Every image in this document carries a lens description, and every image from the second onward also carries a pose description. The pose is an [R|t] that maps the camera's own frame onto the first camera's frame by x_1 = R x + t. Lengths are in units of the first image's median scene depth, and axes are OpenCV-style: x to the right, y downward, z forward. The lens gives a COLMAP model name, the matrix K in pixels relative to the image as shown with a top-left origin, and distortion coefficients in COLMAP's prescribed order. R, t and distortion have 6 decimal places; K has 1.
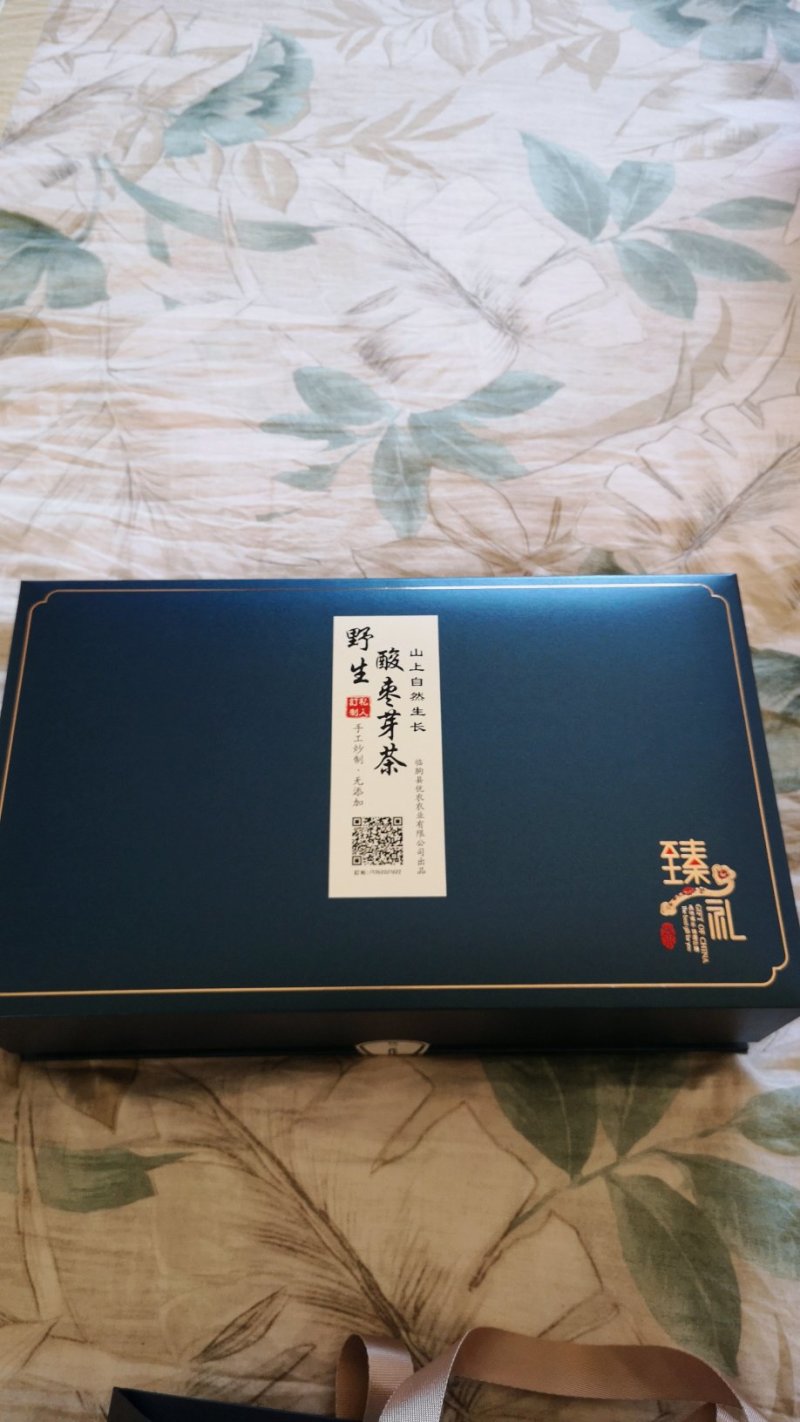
lens RADIAL K [[1115.0, 0, 400.0], [0, 1115.0, 711.0], [0, 0, 1]] dist [0.075687, -0.124312]
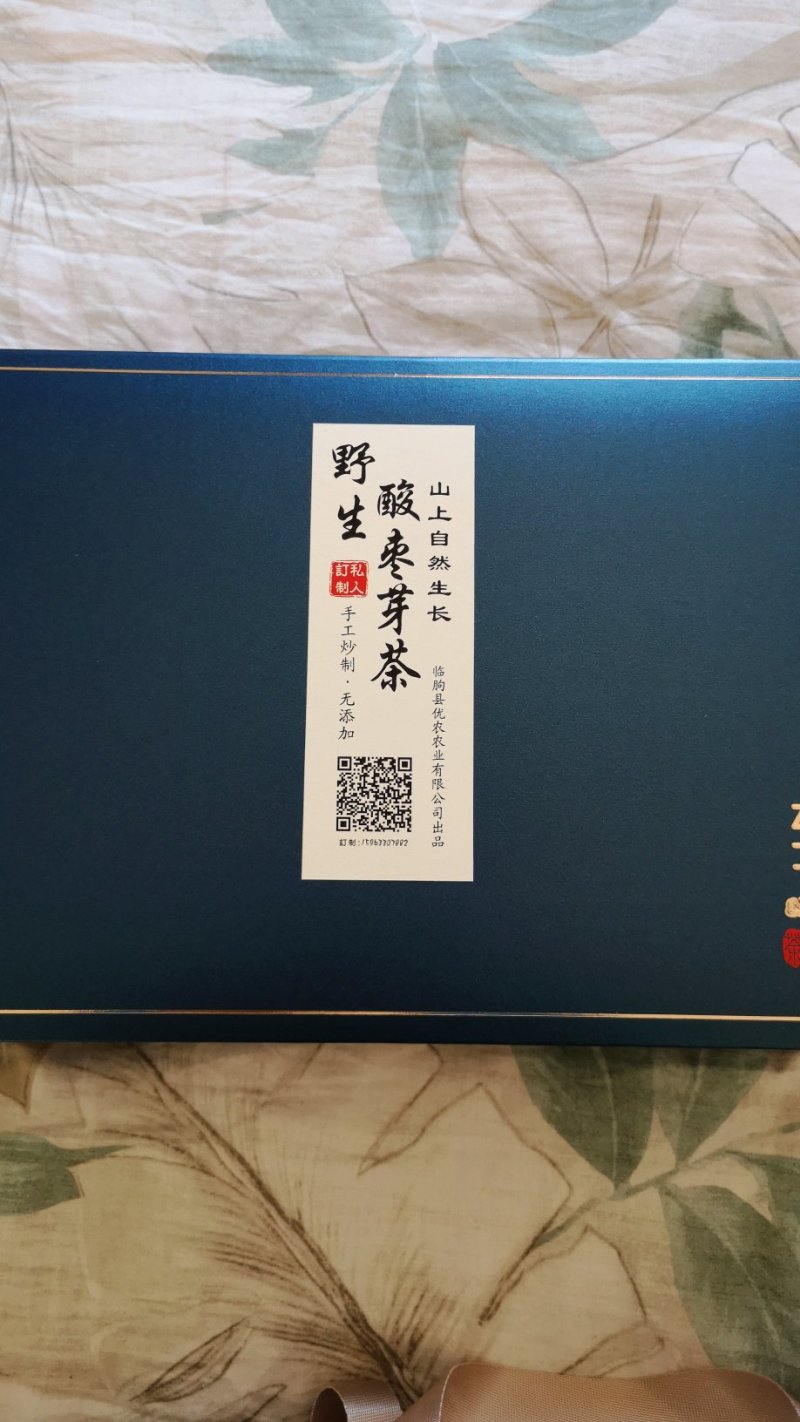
lens RADIAL K [[1115.0, 0, 400.0], [0, 1115.0, 711.0], [0, 0, 1]] dist [0.075687, -0.124312]
pose [[0.999683, 0.024890, 0.003872, -0.007983], [-0.024882, 0.951865, 0.305507, -0.130784], [0.003919, -0.305507, 0.952182, 0.351453]]
